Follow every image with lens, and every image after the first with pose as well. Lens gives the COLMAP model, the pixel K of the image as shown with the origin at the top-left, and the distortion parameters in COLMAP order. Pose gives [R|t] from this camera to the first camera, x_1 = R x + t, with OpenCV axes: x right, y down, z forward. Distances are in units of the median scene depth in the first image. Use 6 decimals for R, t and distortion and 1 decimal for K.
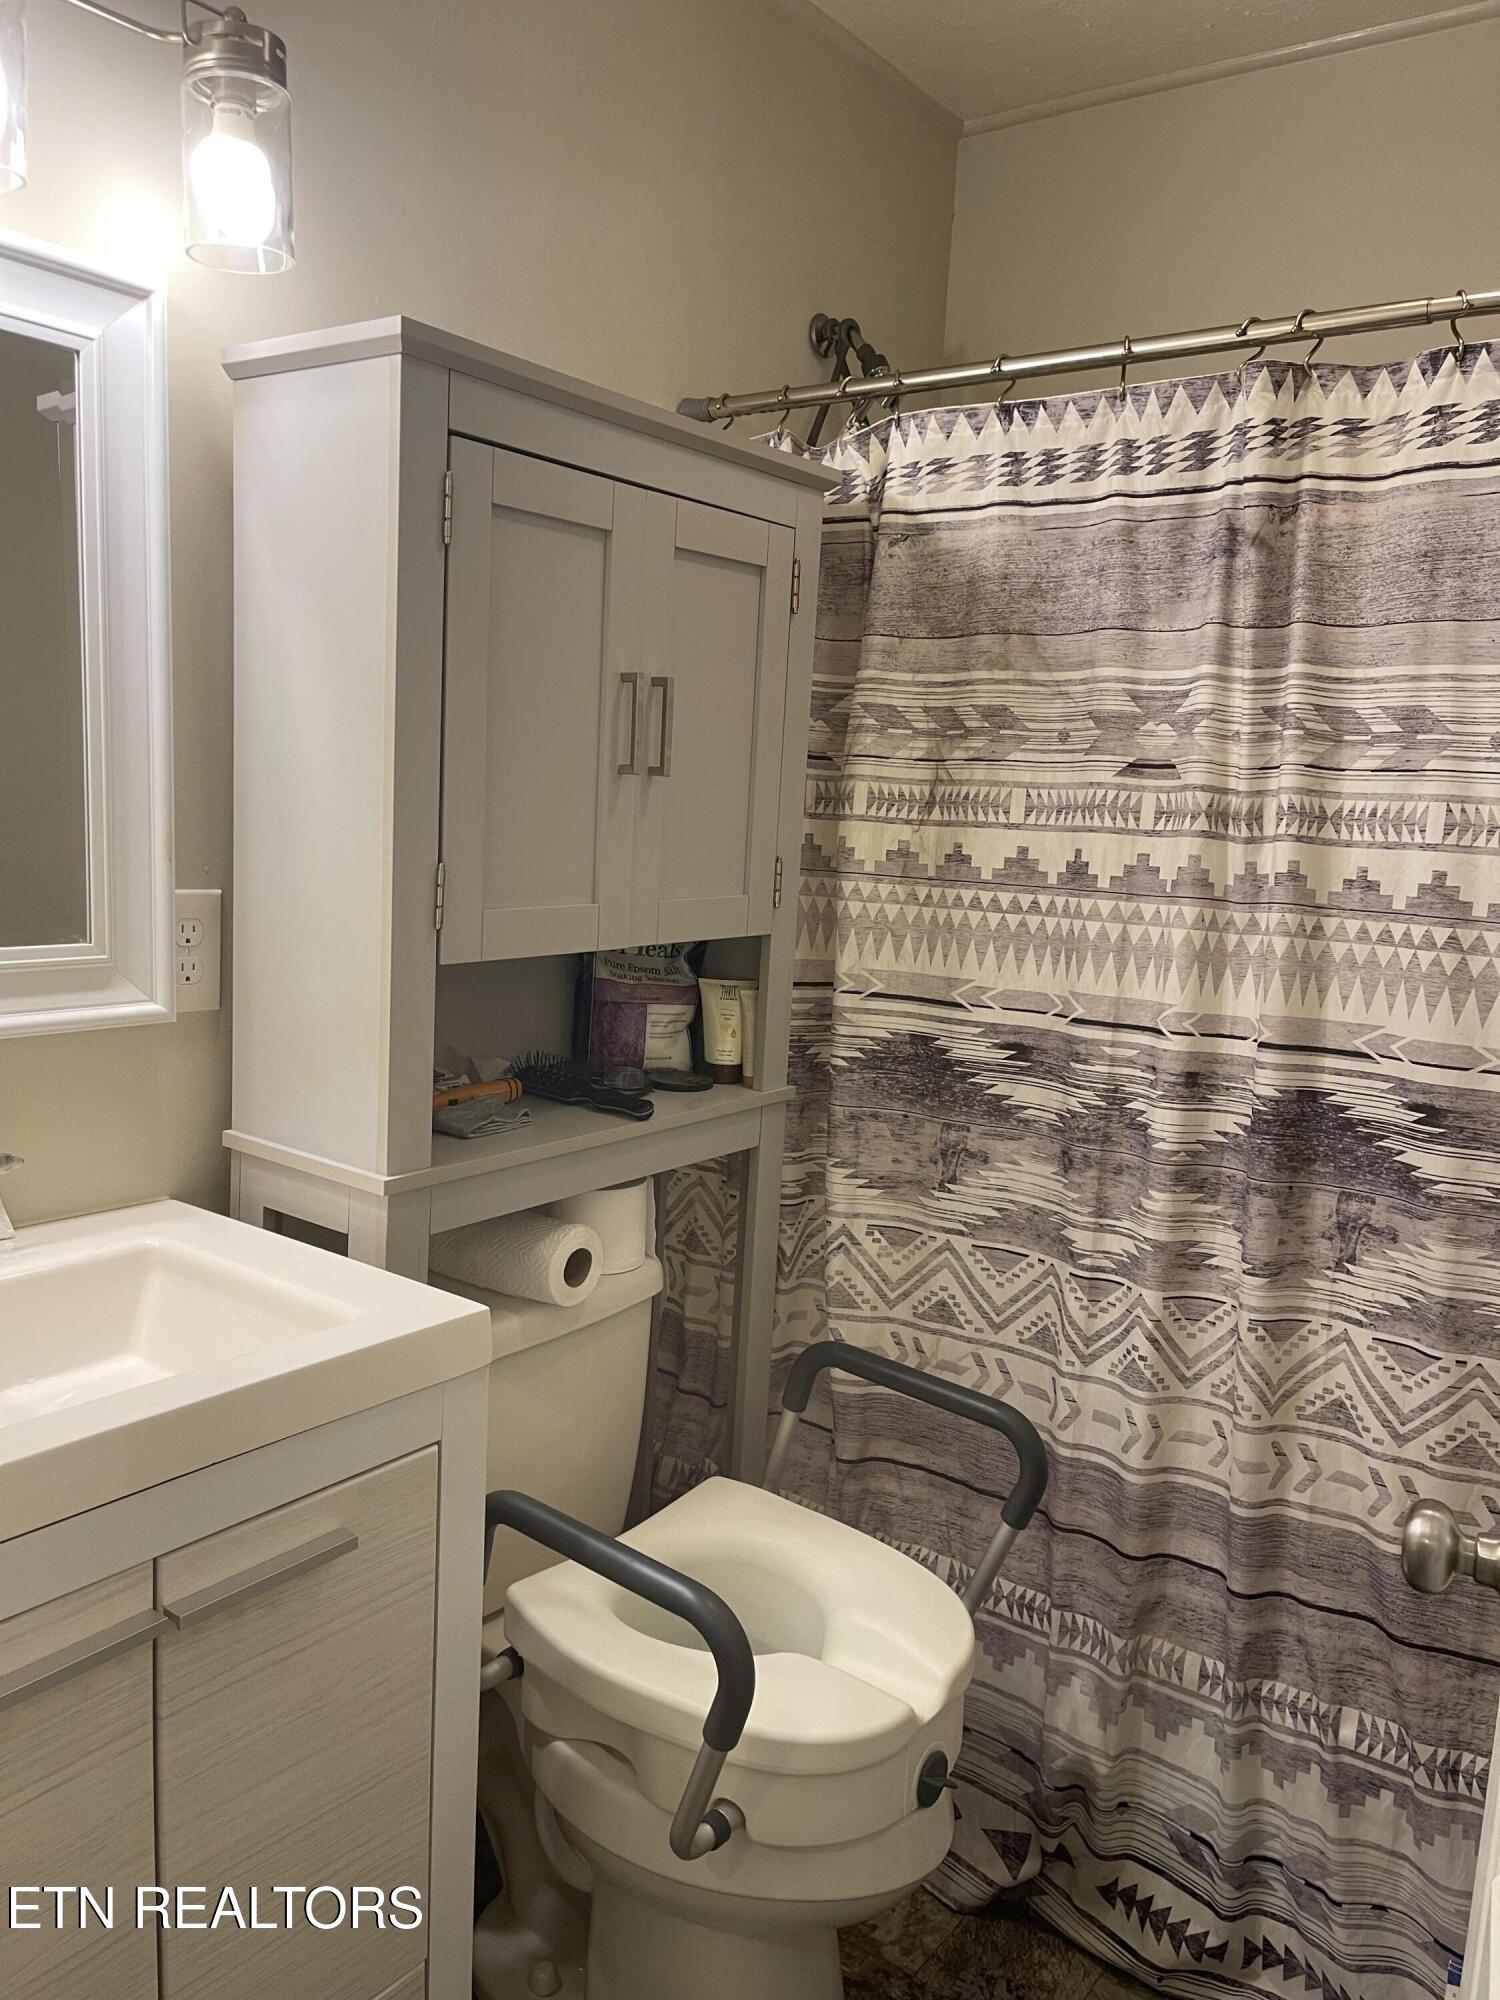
lens RADIAL K [[1505.6, 0, 774.3], [0, 1505.6, 1005.9], [0, 0, 1]] dist [0.086281, -0.121715]
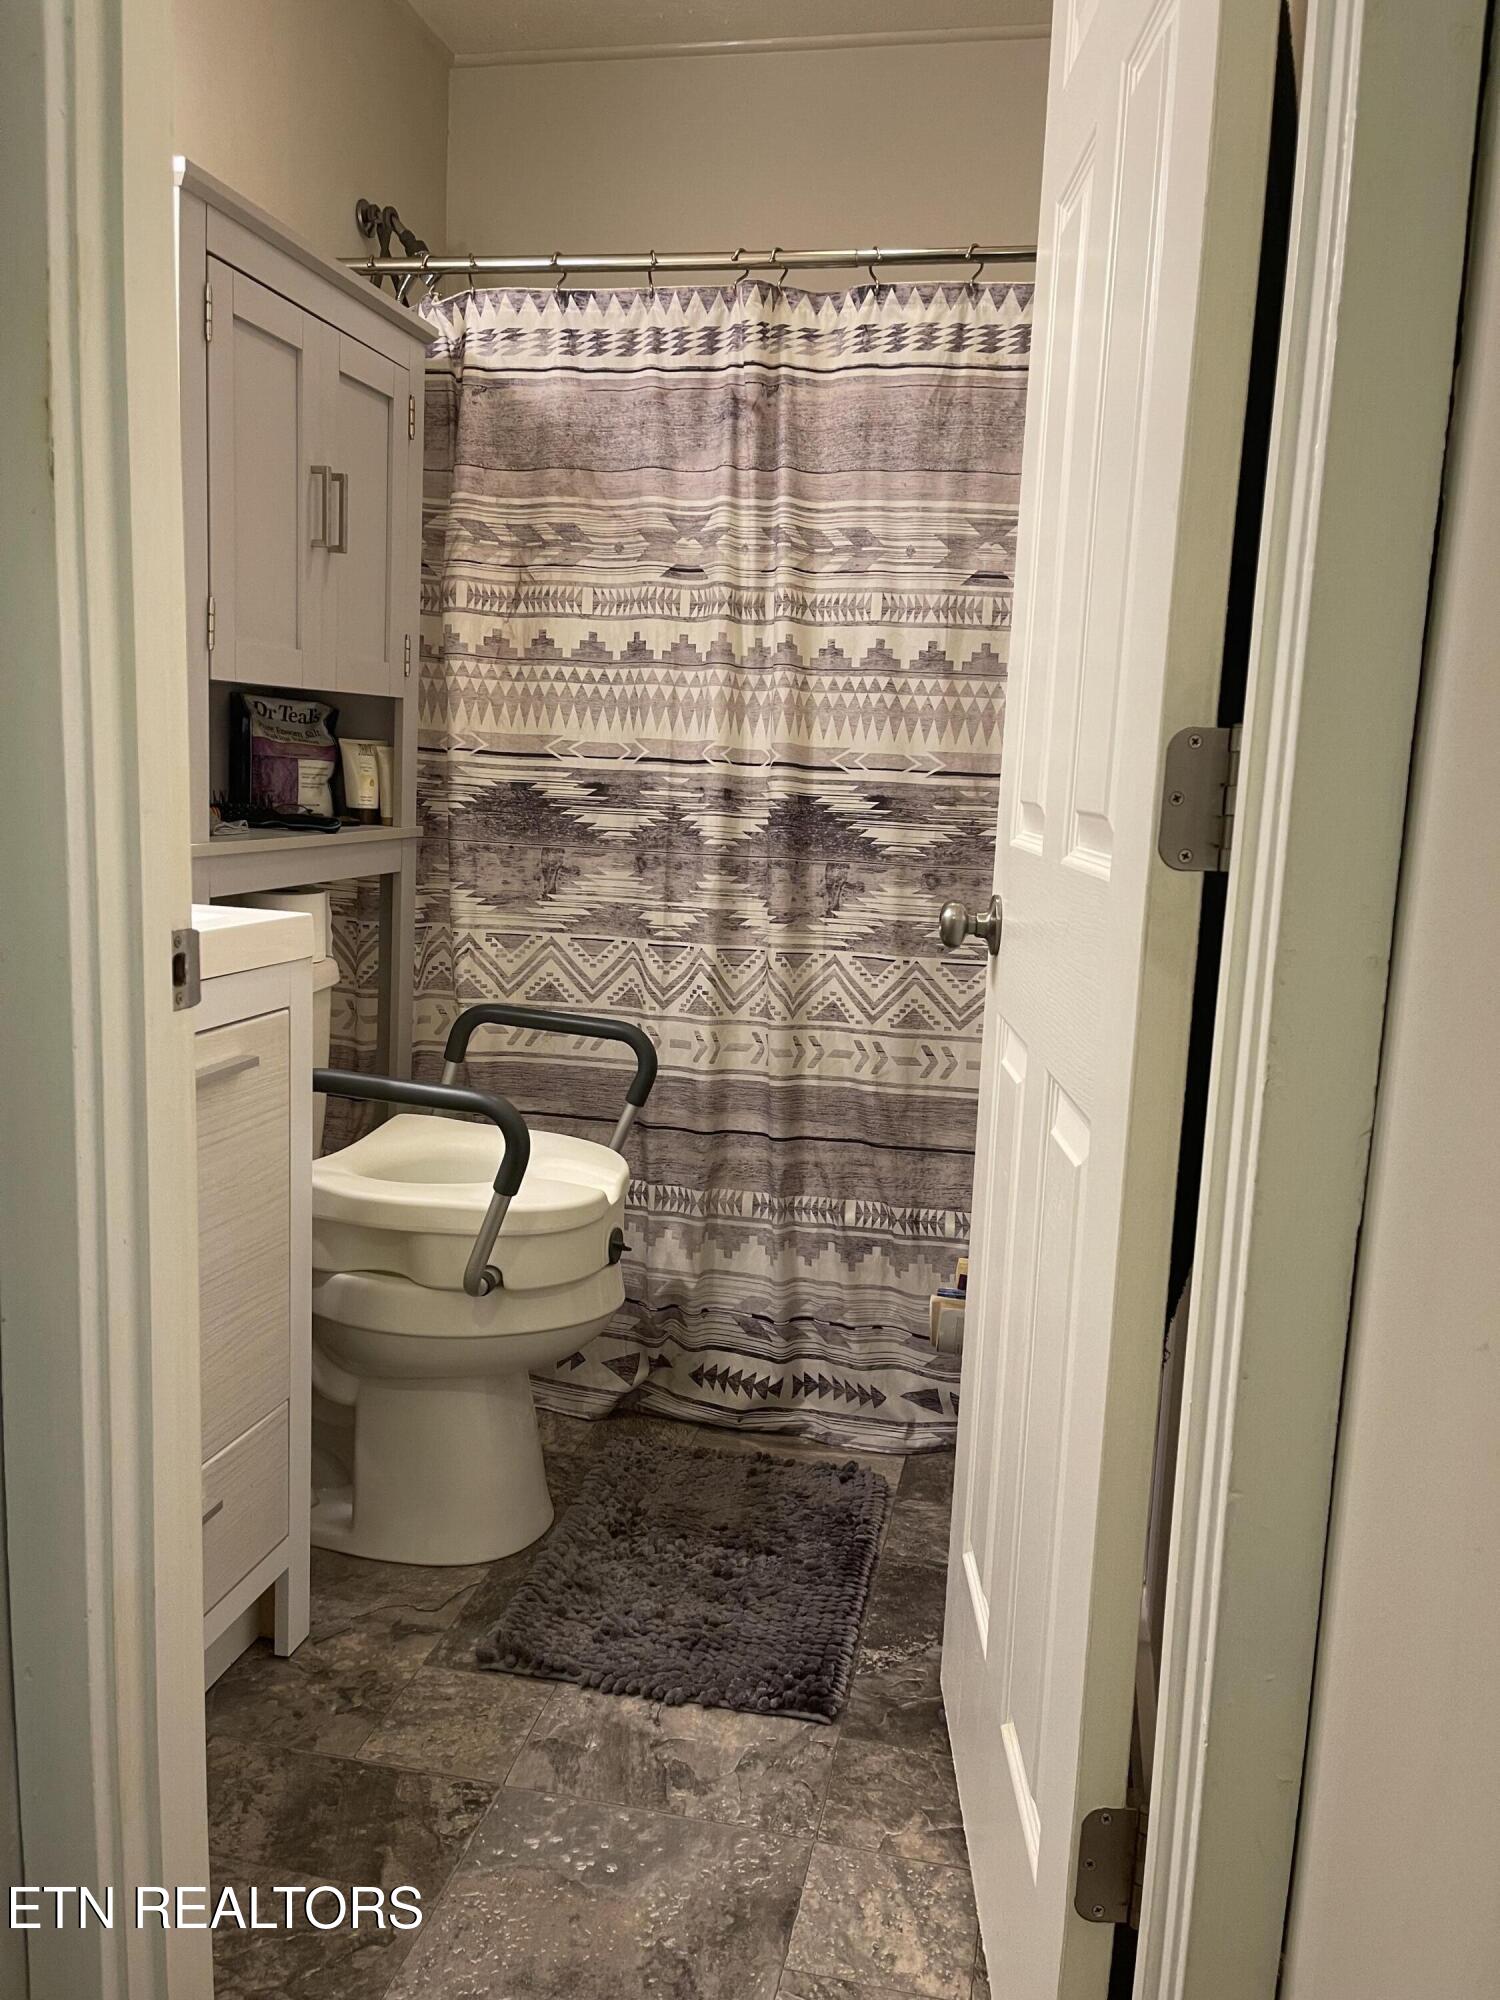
lens RADIAL K [[1505.6, 0, 774.3], [0, 1505.6, 1005.9], [0, 0, 1]] dist [0.086281, -0.121715]
pose [[0.913979, -0.074063, 0.398944, -0.263922], [0.056838, 0.996875, 0.054851, 0.169983], [-0.401760, -0.027458, 0.915333, -0.322724]]
